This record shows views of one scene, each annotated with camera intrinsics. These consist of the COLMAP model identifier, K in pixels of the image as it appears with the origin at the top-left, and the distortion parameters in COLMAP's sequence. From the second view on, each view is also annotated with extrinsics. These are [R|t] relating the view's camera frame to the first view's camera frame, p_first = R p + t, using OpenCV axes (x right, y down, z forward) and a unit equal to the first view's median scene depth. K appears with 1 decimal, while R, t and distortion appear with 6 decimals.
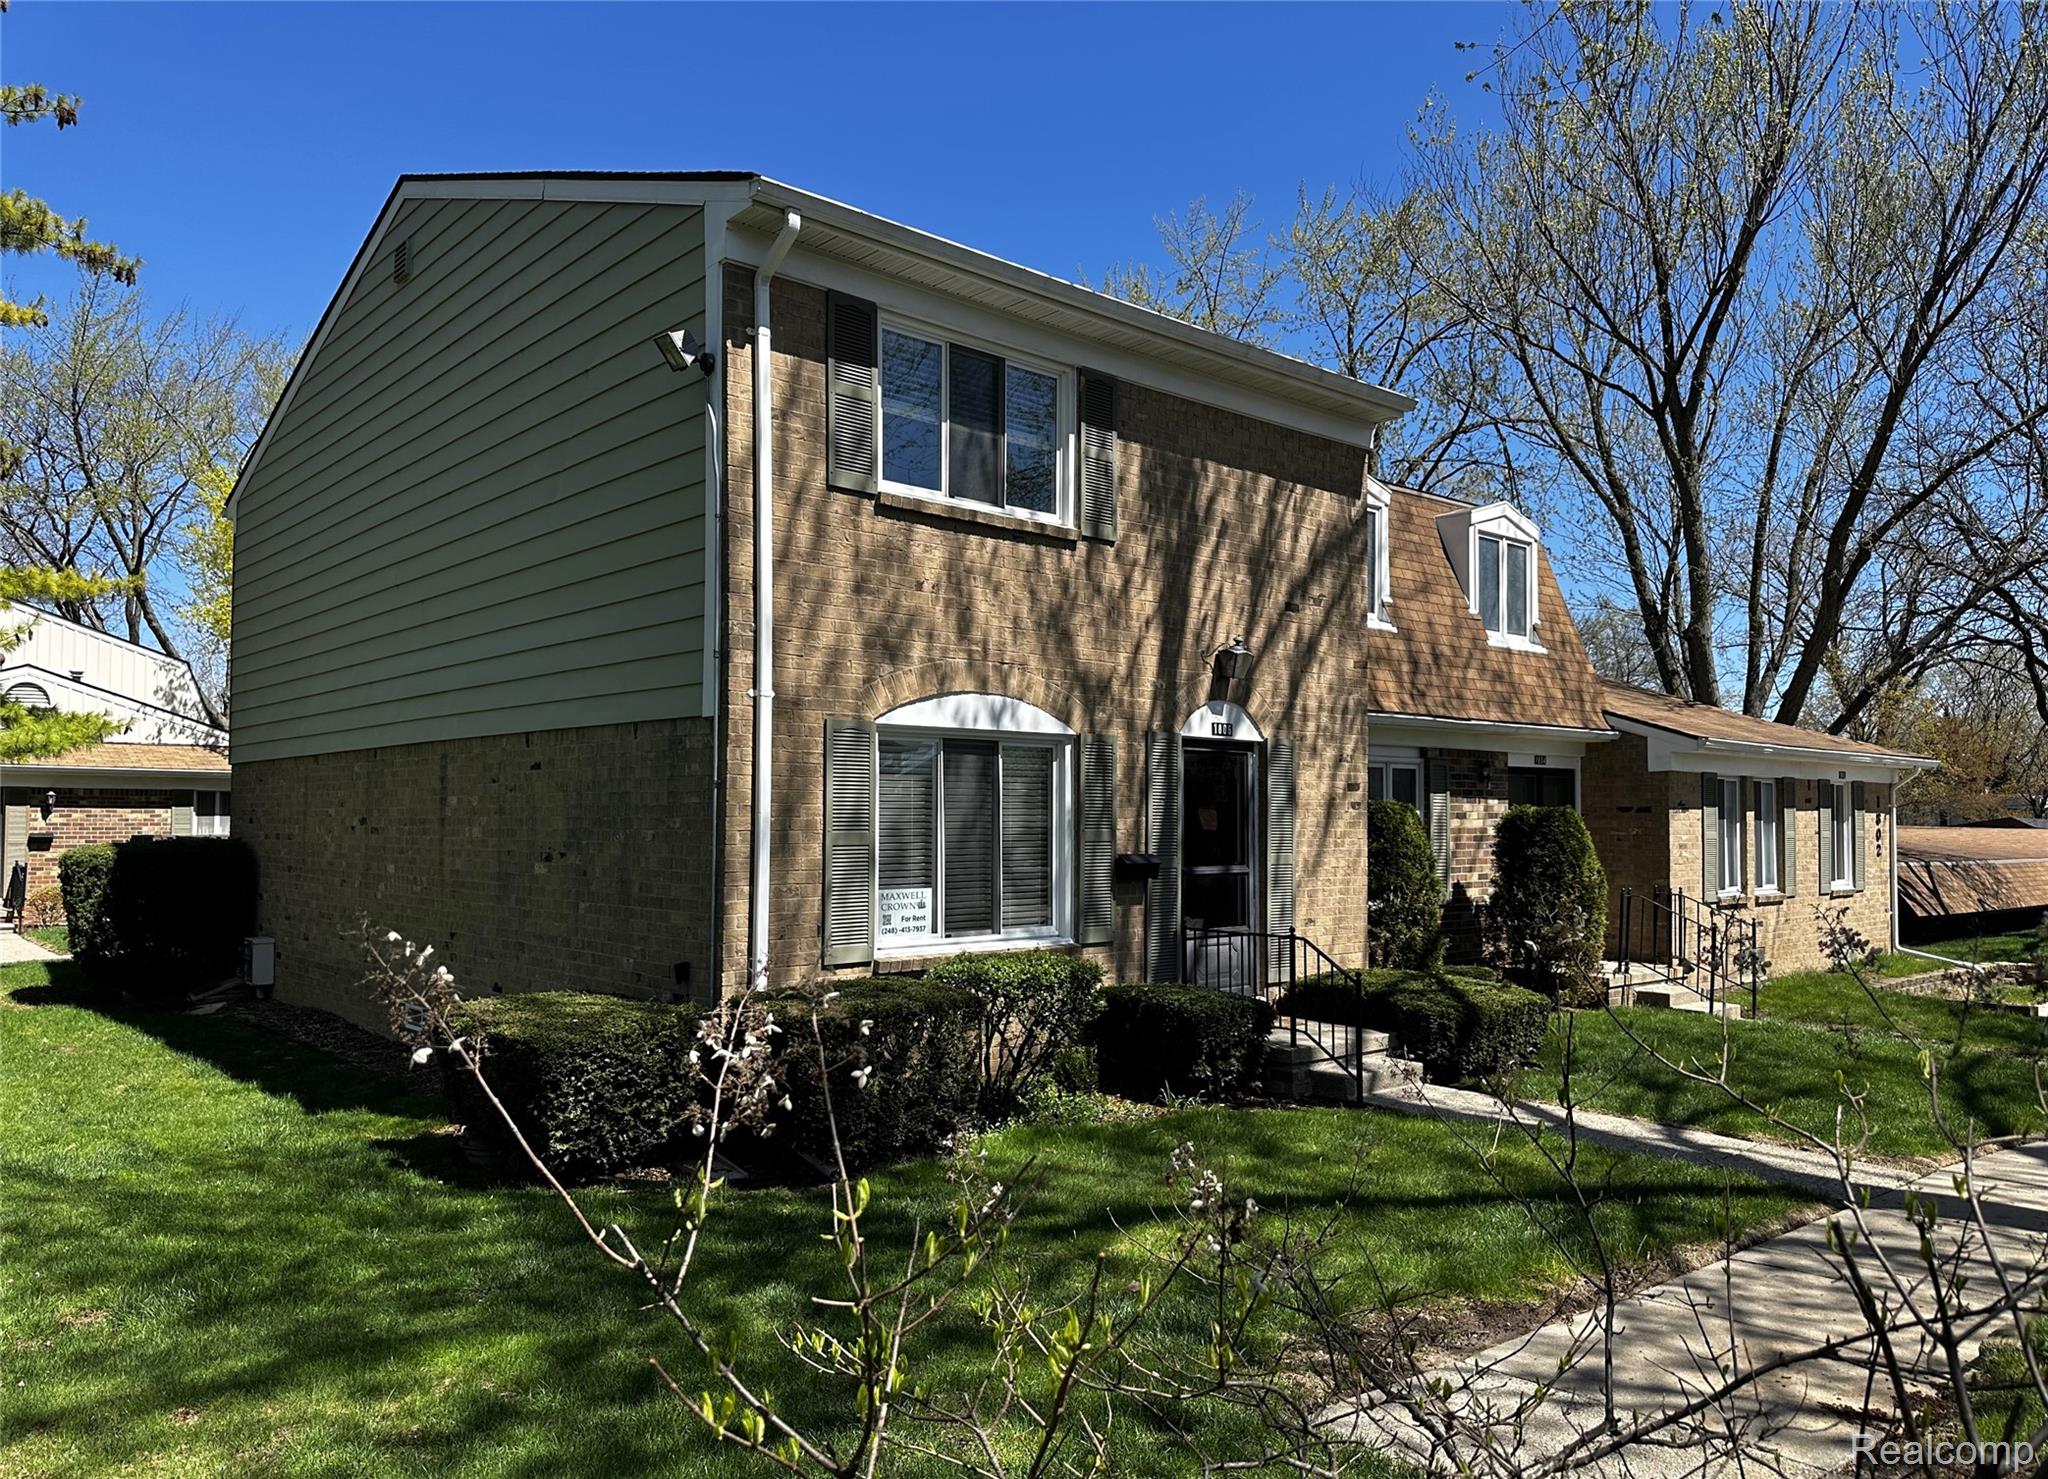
lens RADIAL K [[1435.0, 0, 1024.0], [0, 1435.0, 739.5], [0, 0, 1]] dist [0.159164, -0.000110]
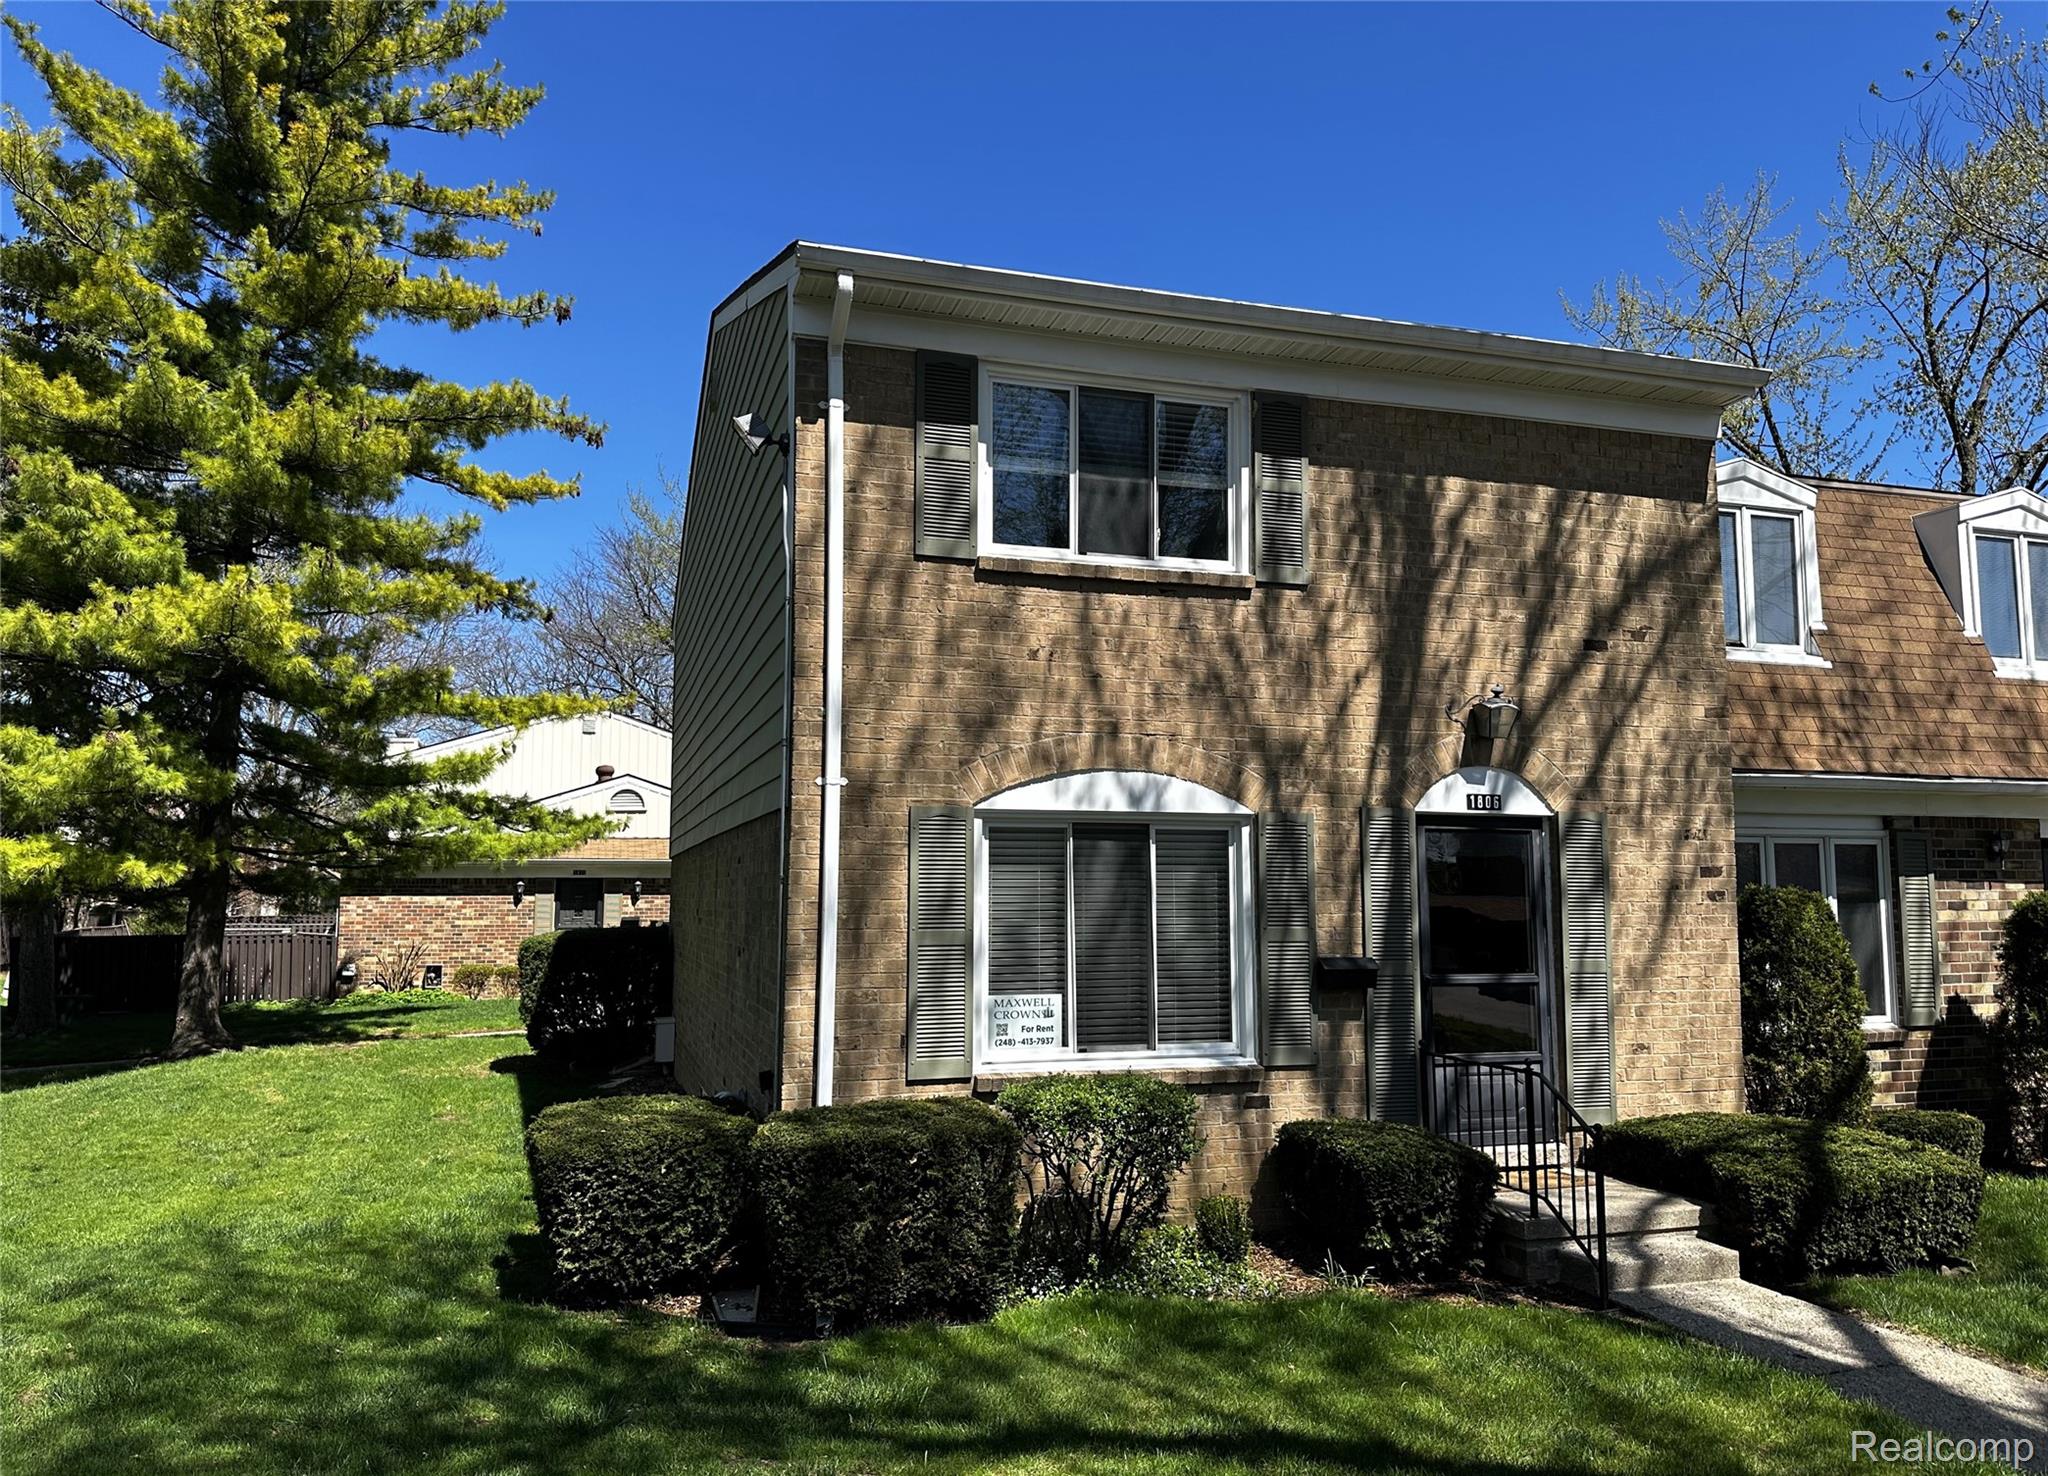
lens RADIAL K [[1411.3, 0, 1024.0], [0, 1411.3, 738.0], [0, 0, 1]] dist [0.157543, -0.202431]
pose [[0.911859, -0.051673, -0.407238, 0.253500], [0.027441, 0.997500, -0.065123, 0.002689], [0.409585, 0.048208, 0.910997, 0.176942]]
